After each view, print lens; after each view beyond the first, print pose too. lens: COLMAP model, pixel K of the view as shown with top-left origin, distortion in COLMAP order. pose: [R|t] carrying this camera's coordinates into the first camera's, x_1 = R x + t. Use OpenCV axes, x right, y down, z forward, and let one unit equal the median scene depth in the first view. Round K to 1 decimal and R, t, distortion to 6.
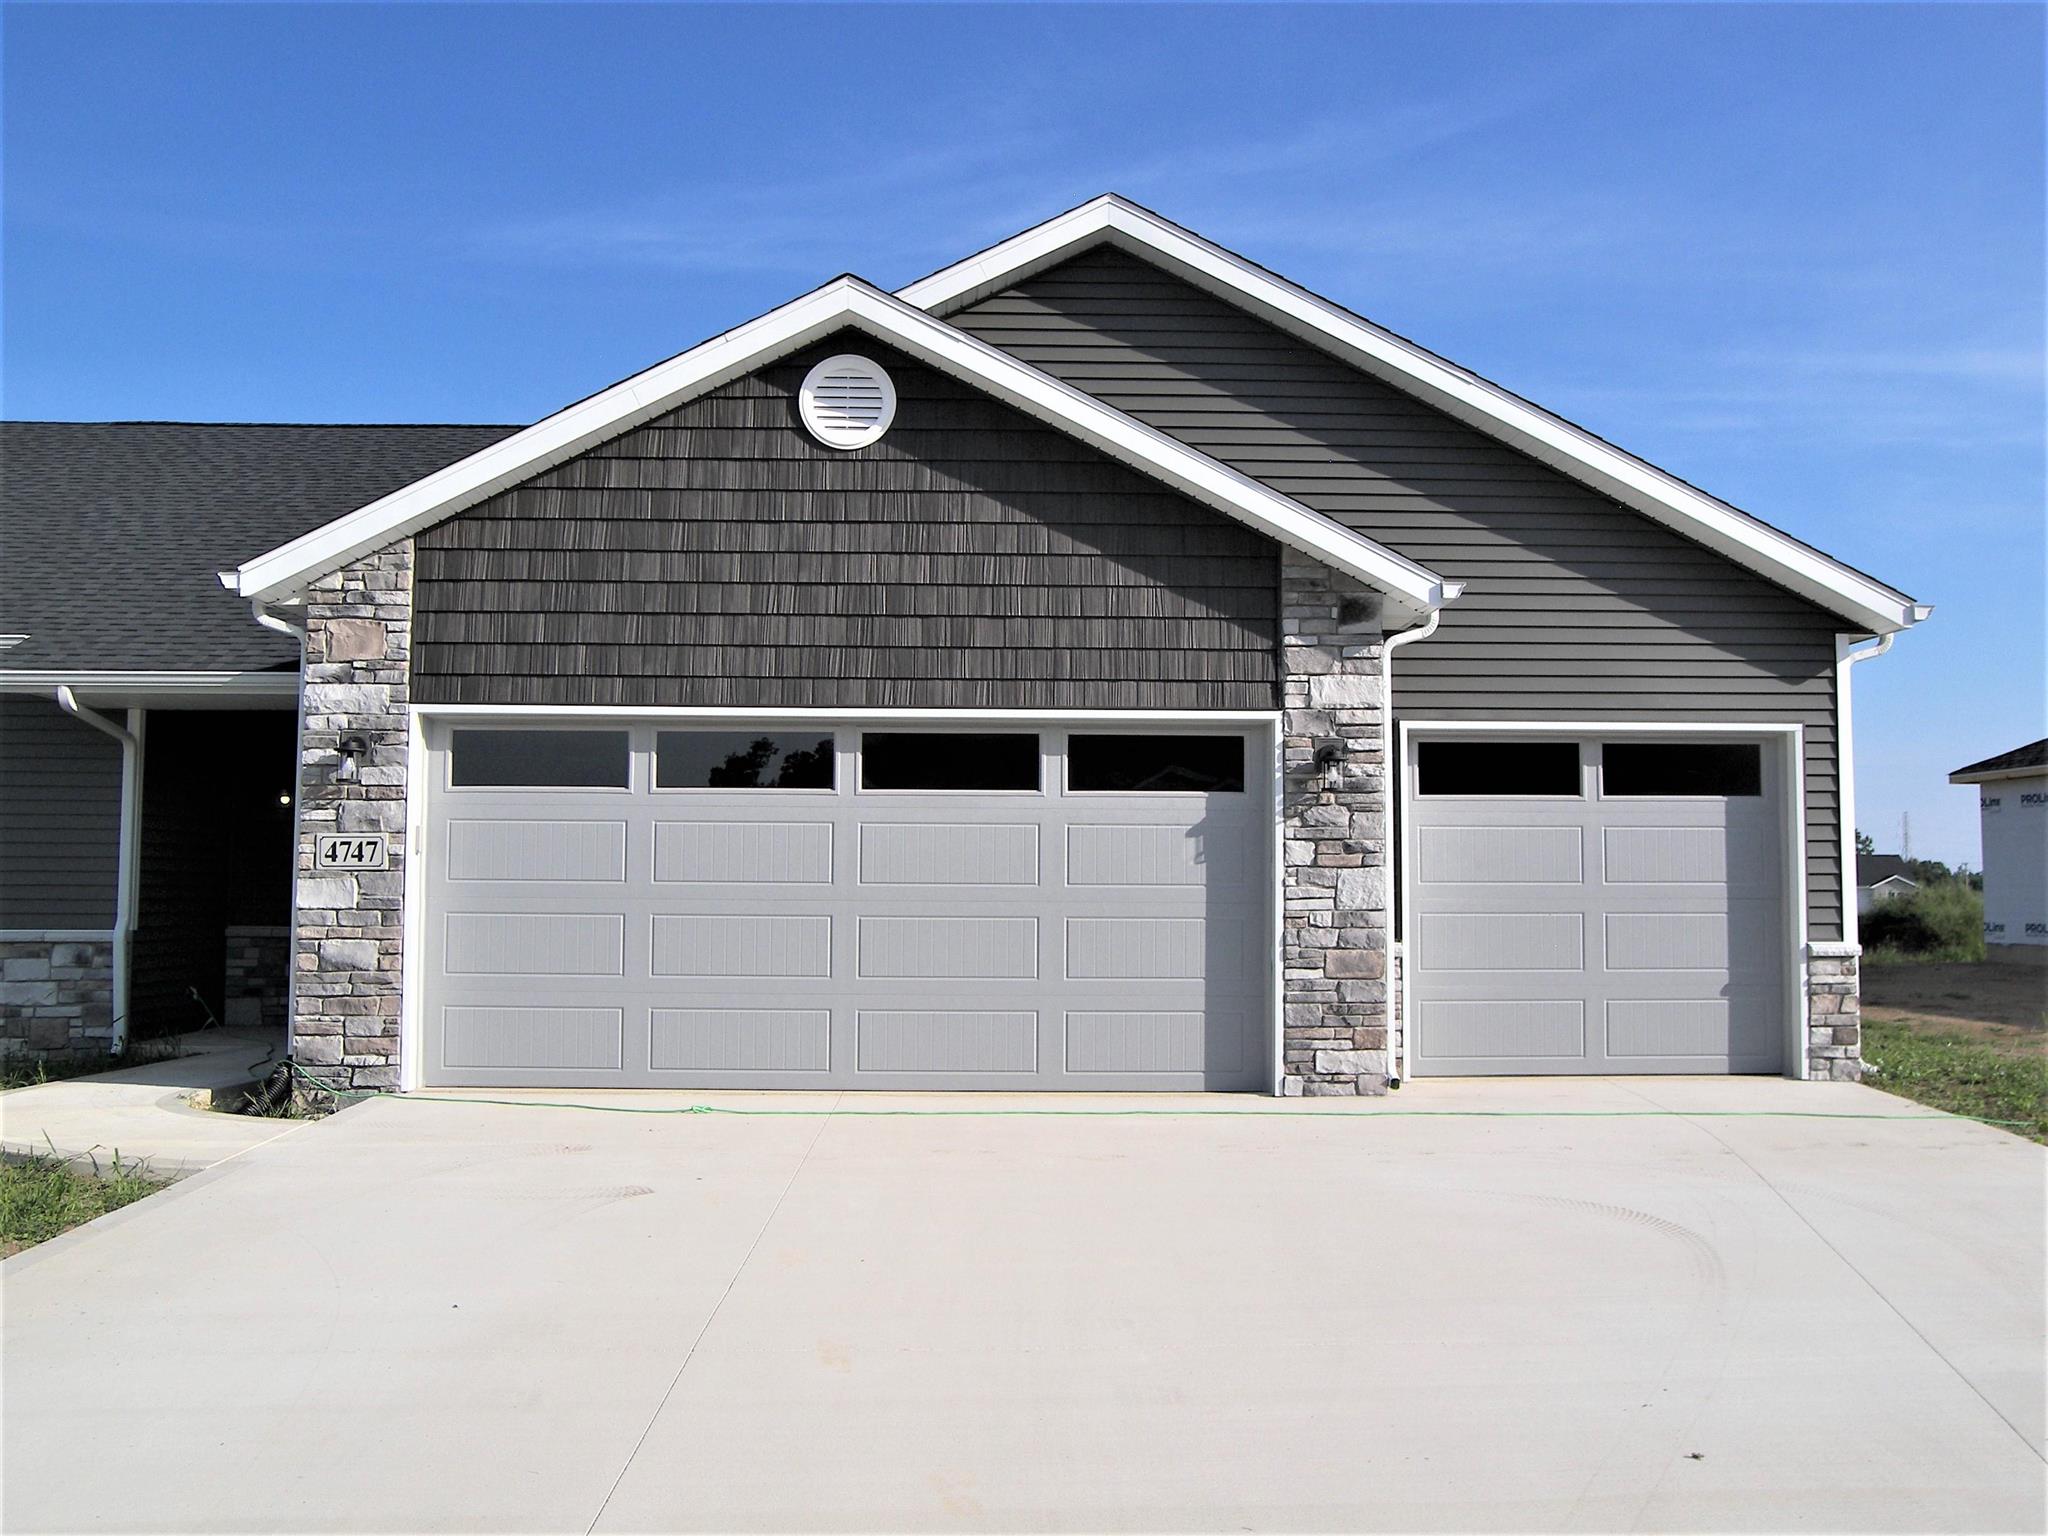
lens RADIAL K [[1773.9, 0, 1024.0], [0, 1773.9, 768.0], [0, 0, 1]] dist [-0.139486, 0.245075]
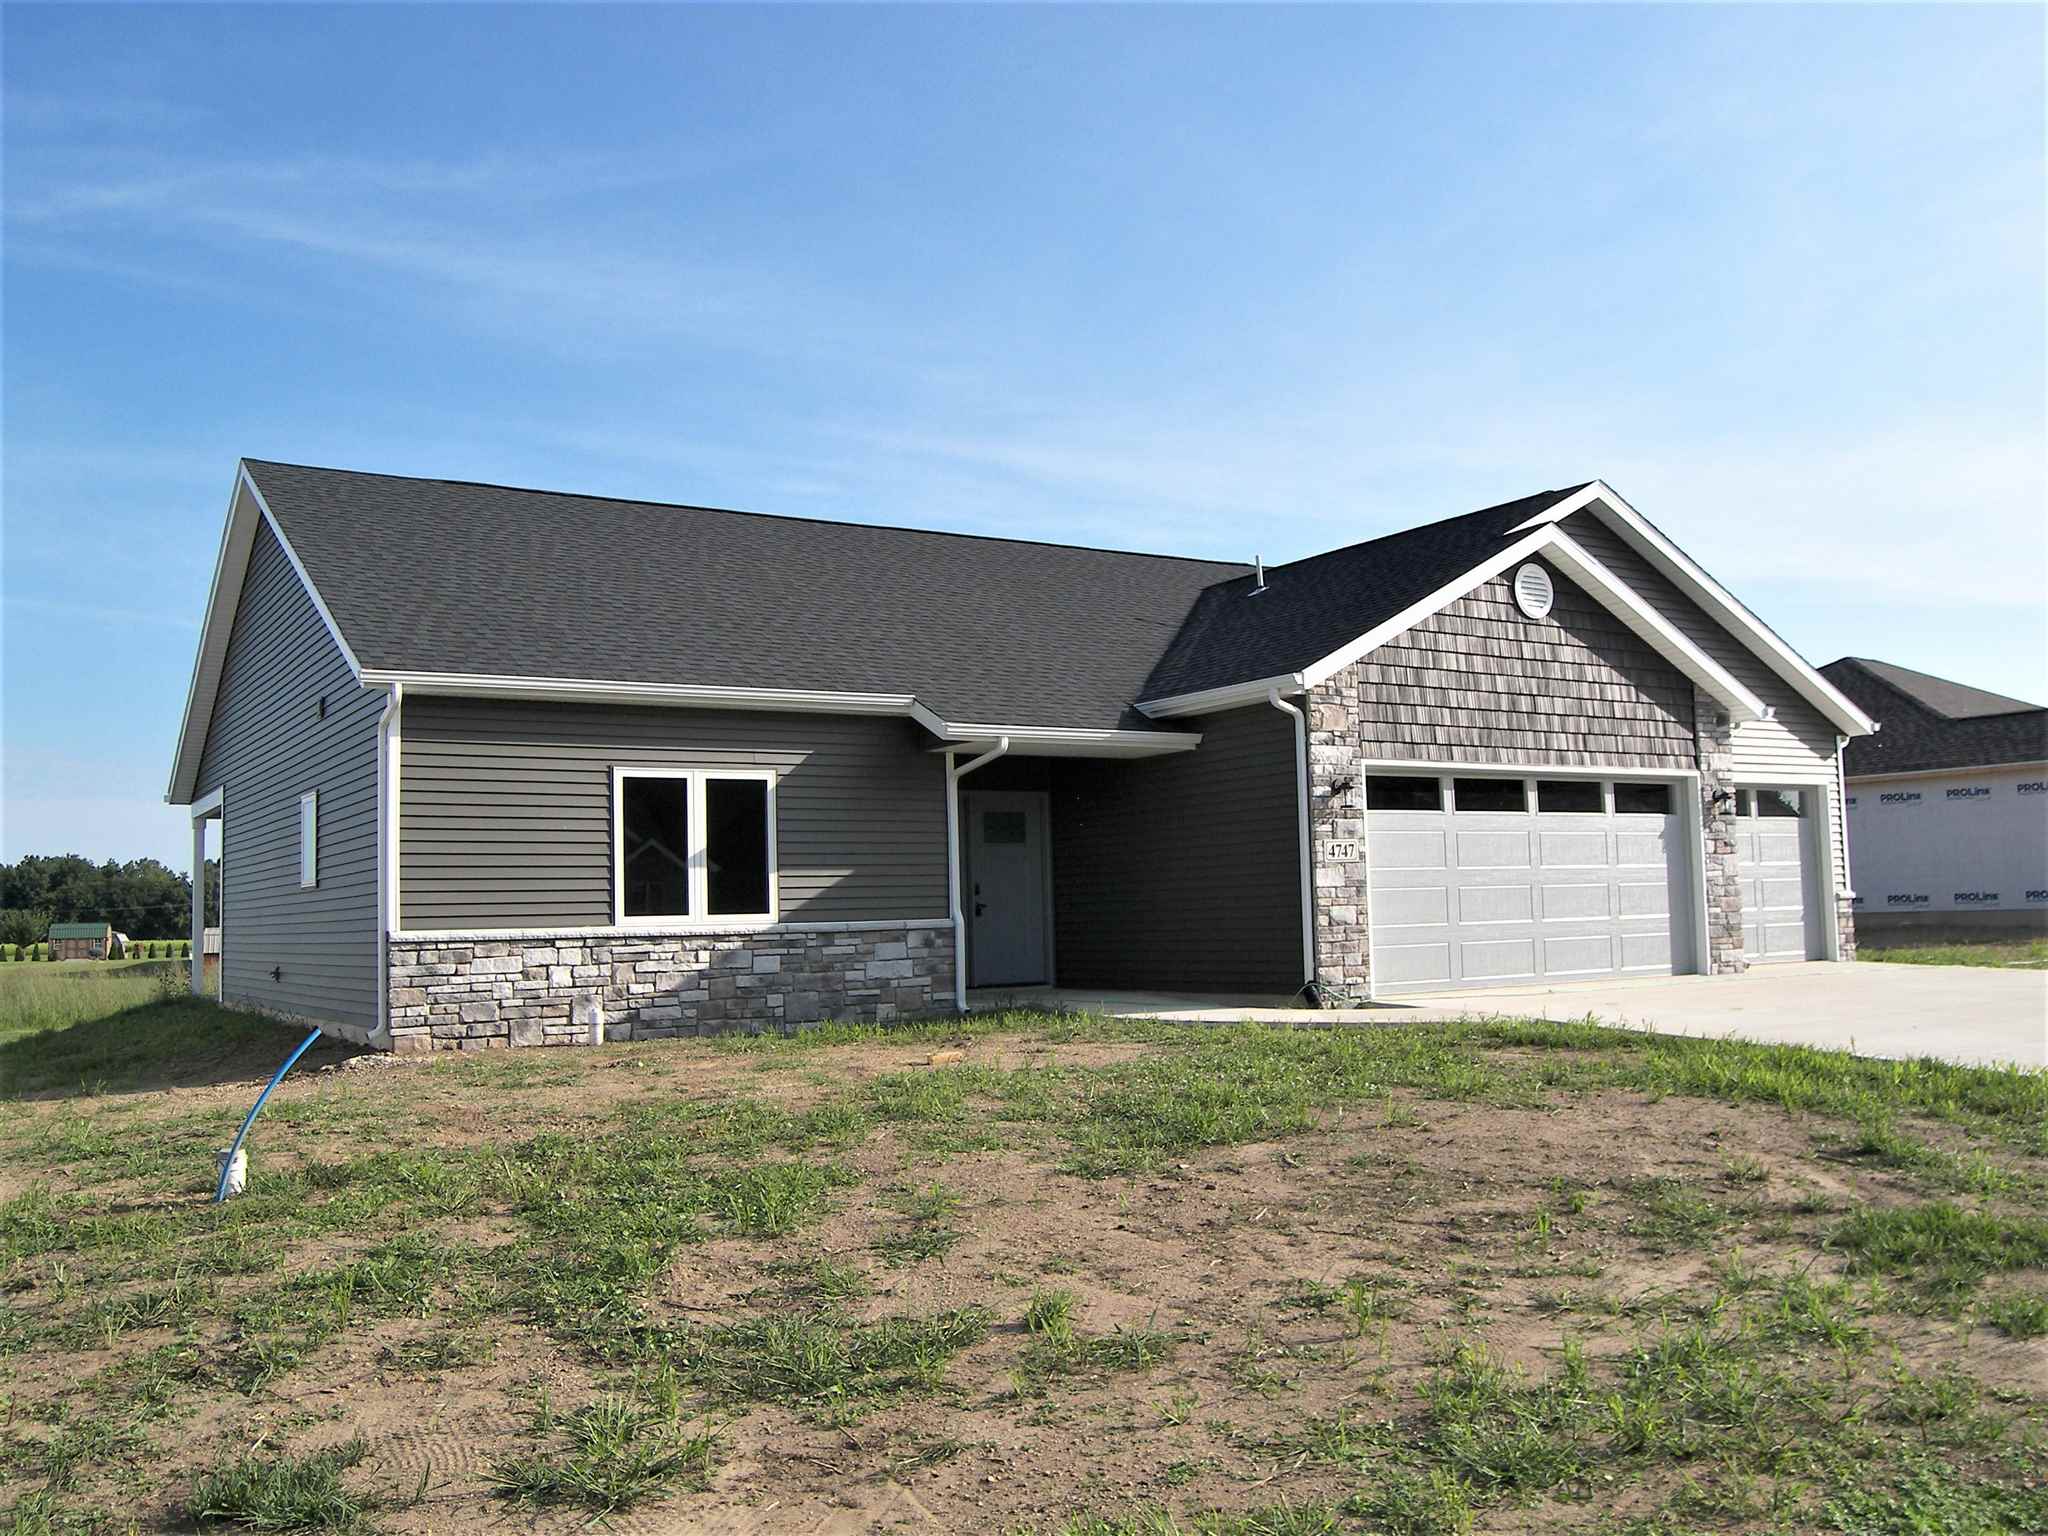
lens RADIAL K [[1770.3, 0, 1024.0], [0, 1770.3, 768.0], [0, 0, 1]] dist [-0.090422, 0.006801]
pose [[0.859159, 0.016150, 0.511454, -1.433049], [-0.005721, 0.999743, -0.021957, 0.009096], [-0.511677, 0.015938, 0.859030, -0.235137]]
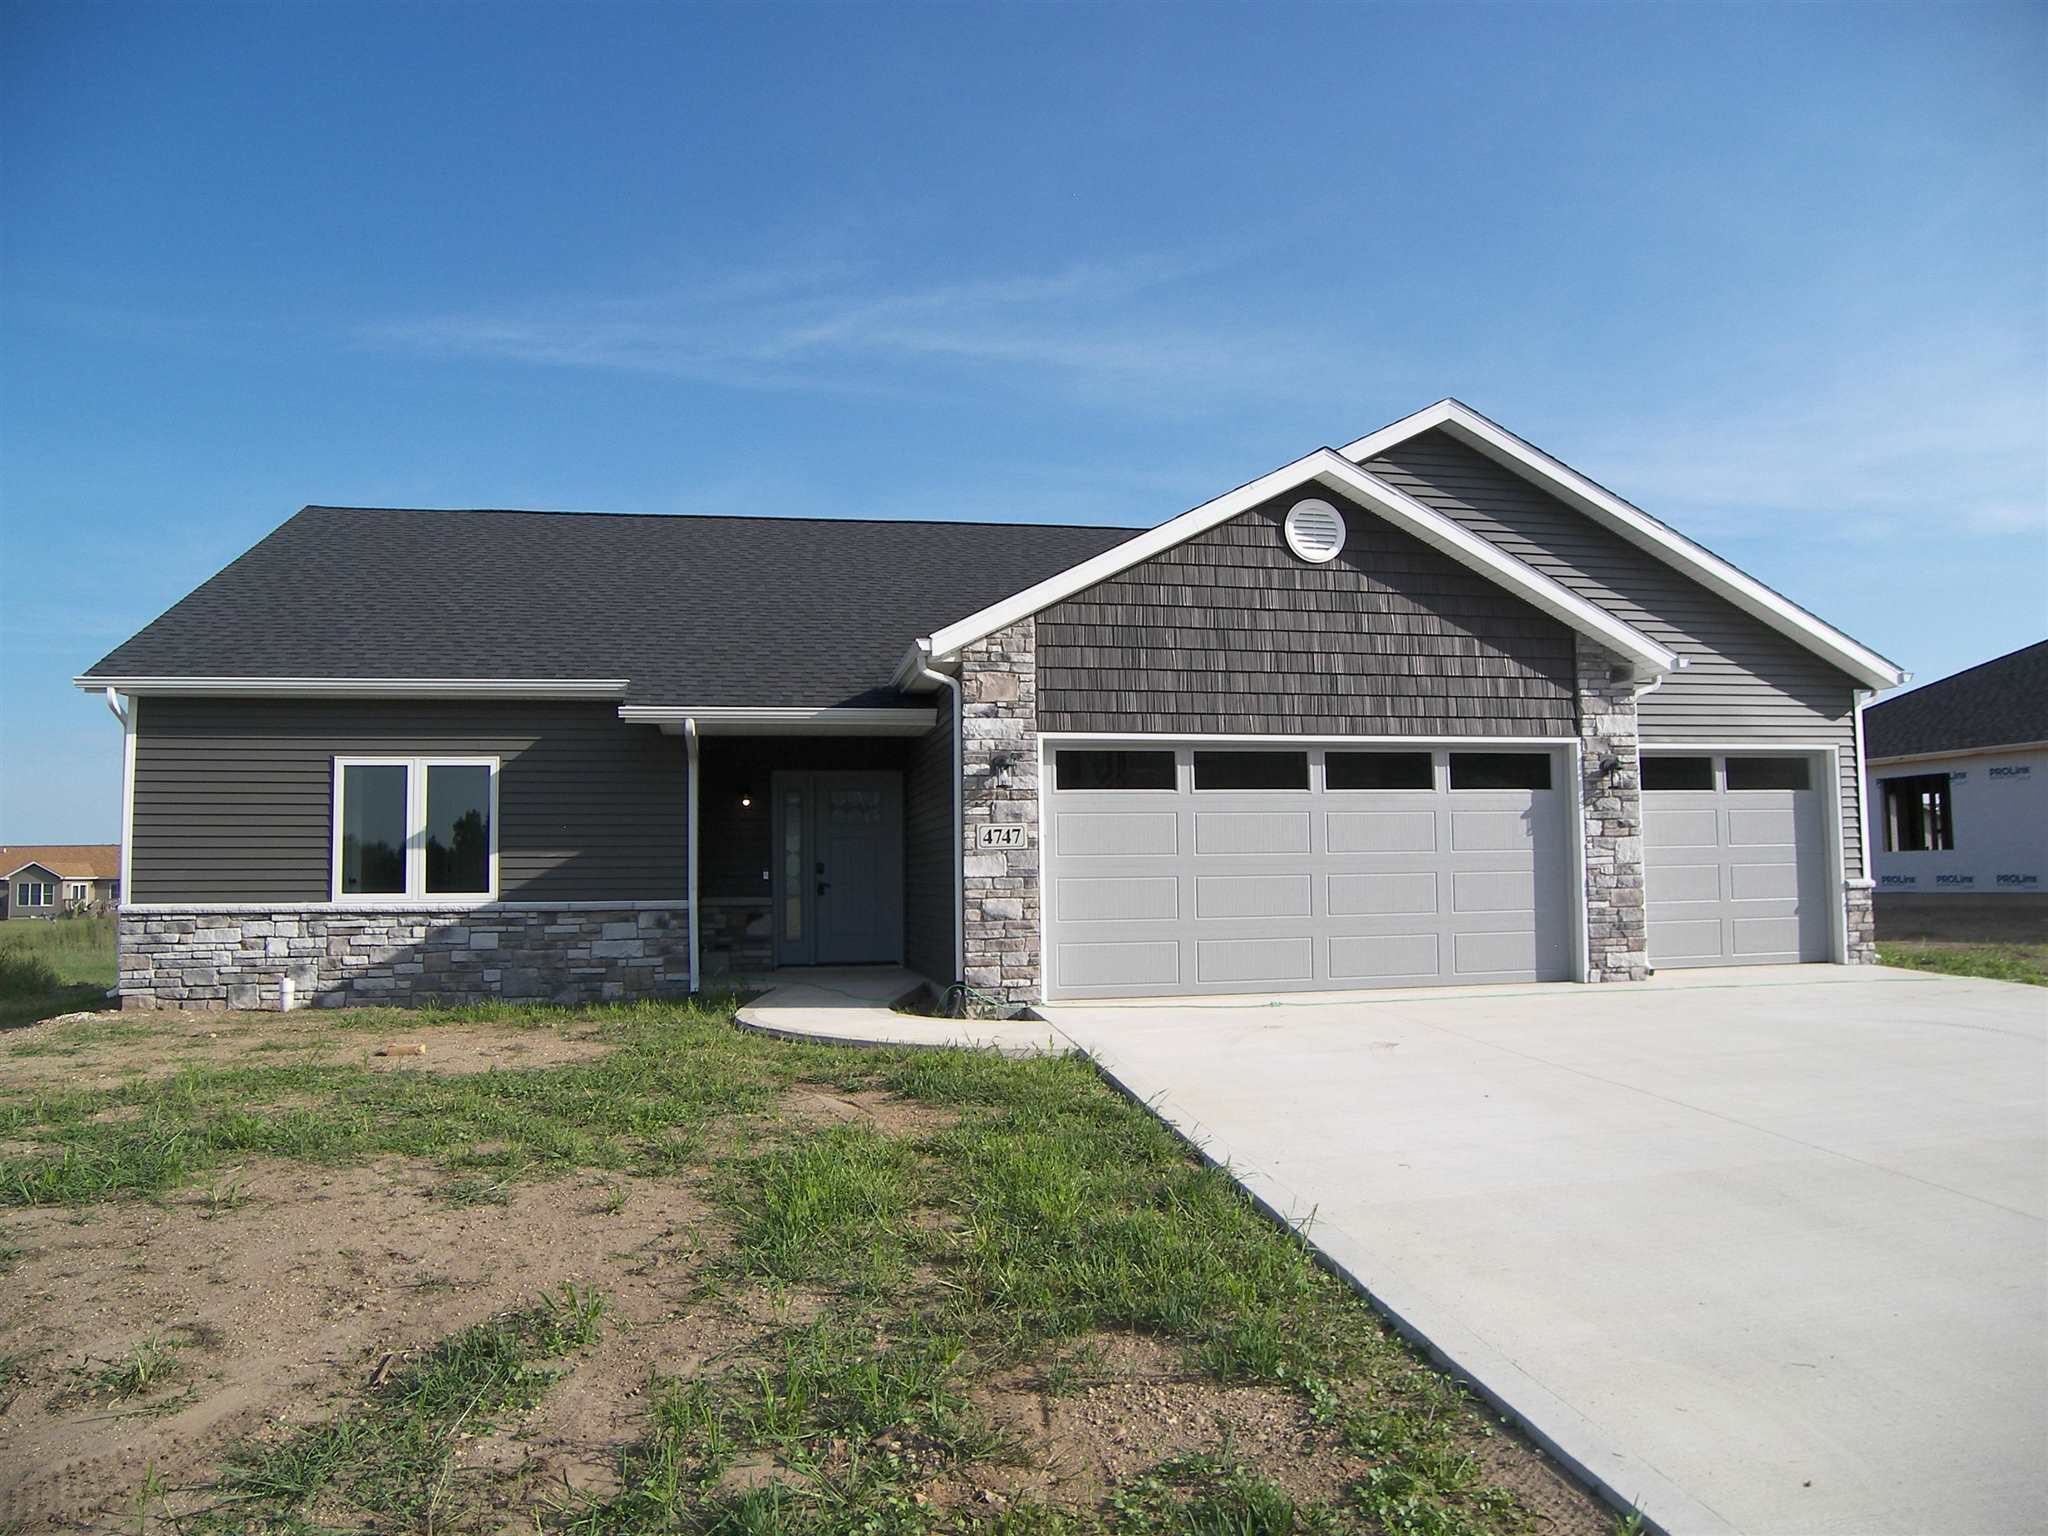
lens RADIAL K [[1446.4, 0, 1024.0], [0, 1446.4, 768.0], [0, 0, 1]] dist [-0.152590, 0.108838]
pose [[0.986165, -0.004647, 0.165703, -0.550721], [0.005612, 0.999970, -0.005357, -0.001270], [-0.165673, 0.006213, 0.986161, -0.158006]]
